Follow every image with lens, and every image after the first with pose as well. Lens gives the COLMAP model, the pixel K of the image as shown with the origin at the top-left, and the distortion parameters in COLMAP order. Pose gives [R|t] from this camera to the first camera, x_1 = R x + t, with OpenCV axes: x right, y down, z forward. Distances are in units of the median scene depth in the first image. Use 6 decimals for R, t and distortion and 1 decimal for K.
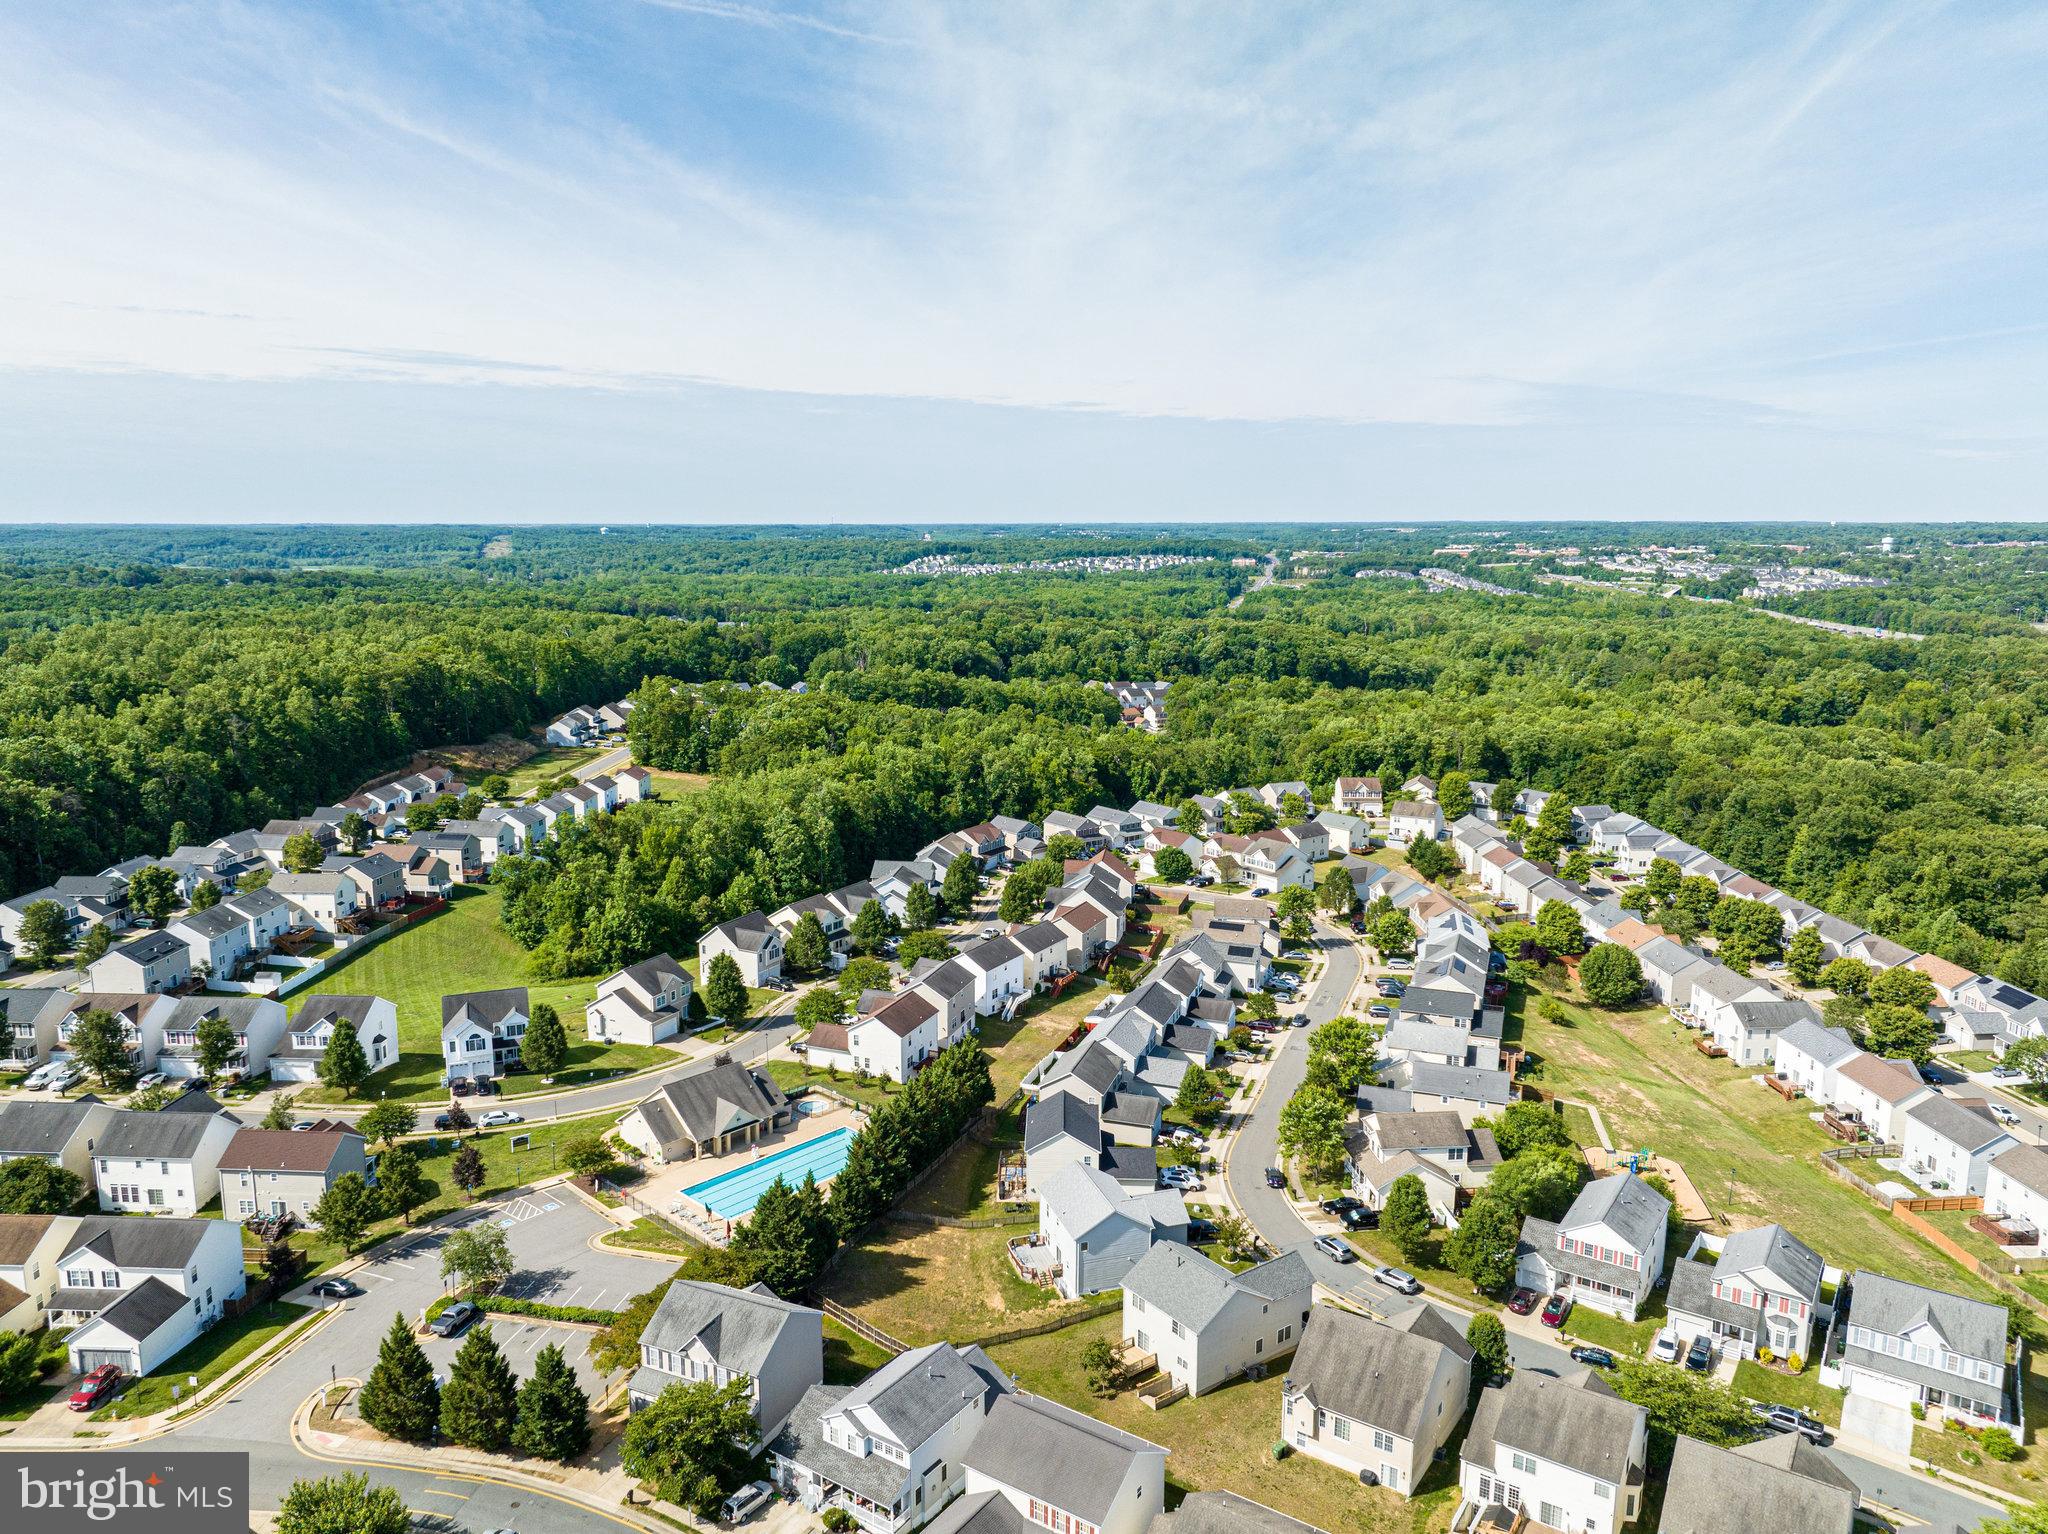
lens RADIAL K [[1425.8, 0, 1024.5], [0, 1425.8, 771.9], [0, 0, 1]] dist [0.022101, -0.048015]
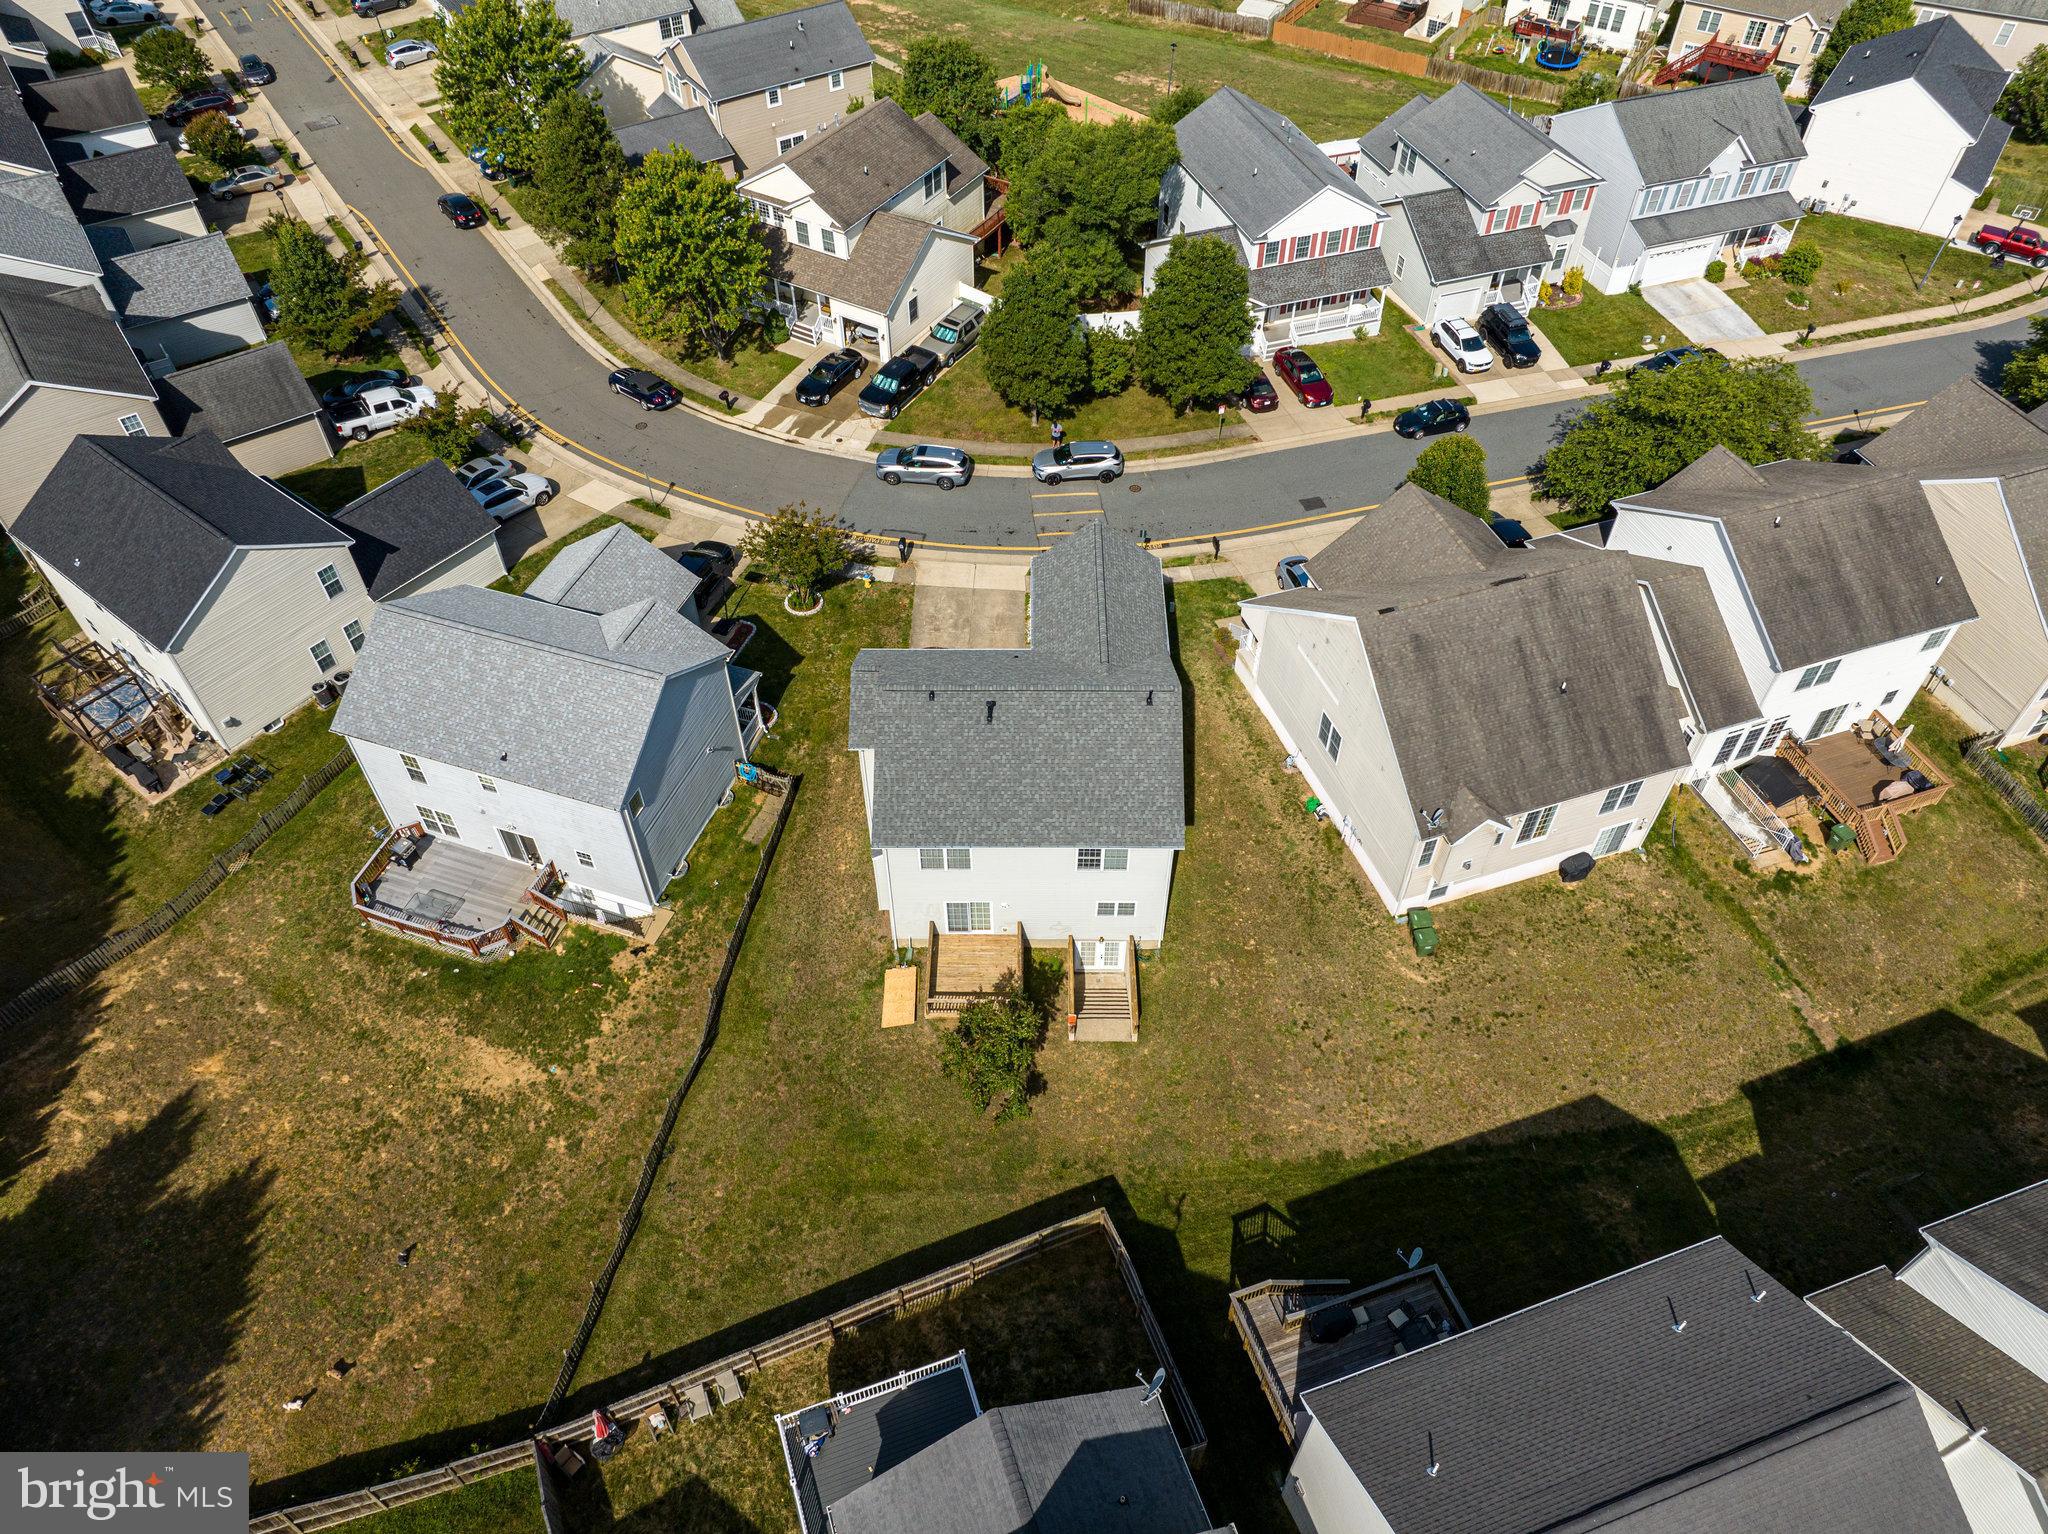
lens RADIAL K [[1420.9, 0, 1024.3], [0, 1420.9, 778.6], [0, 0, 1]] dist [0.002896, 0.000427]
pose [[0.594965, -0.602107, 0.532432, -0.066483], [0.143881, 0.731518, 0.666468, 0.079927], [-0.790769, -0.319918, 0.521859, 0.568928]]
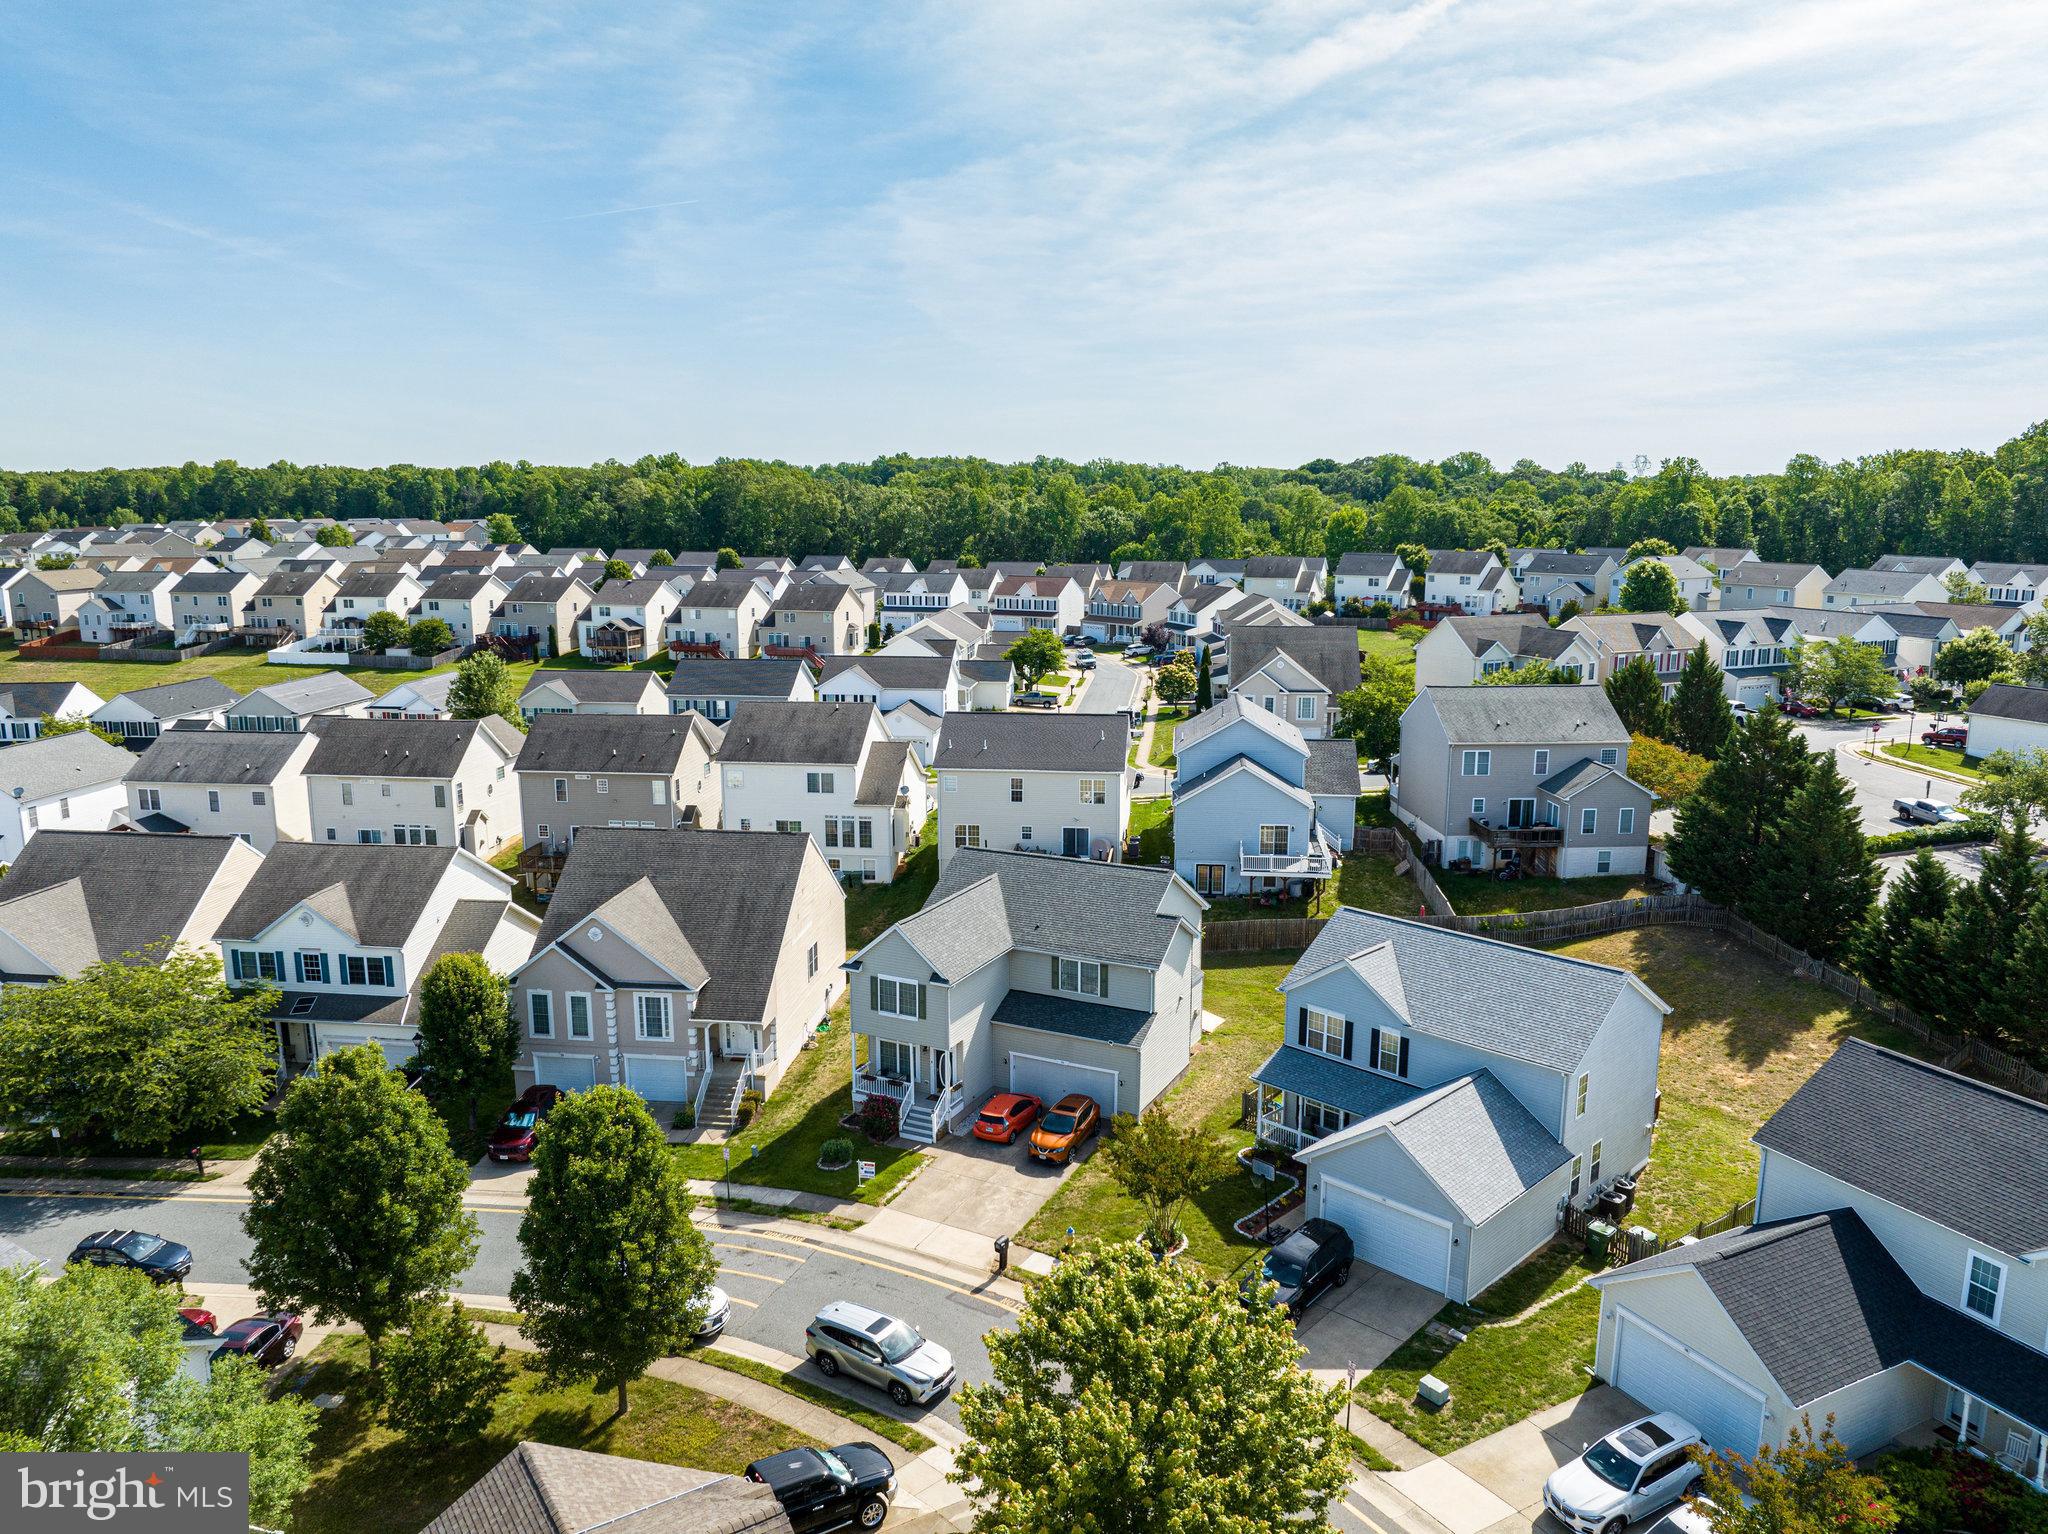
lens RADIAL K [[1445.9, 0, 1025.2], [0, 1445.9, 781.4], [0, 0, 1]] dist [-0.033204, -0.009727]
pose [[-0.885467, 0.089896, -0.455923, 0.253239], [-0.081726, 0.935694, 0.343216, 0.107560], [0.457458, 0.341168, -0.821180, 0.990982]]
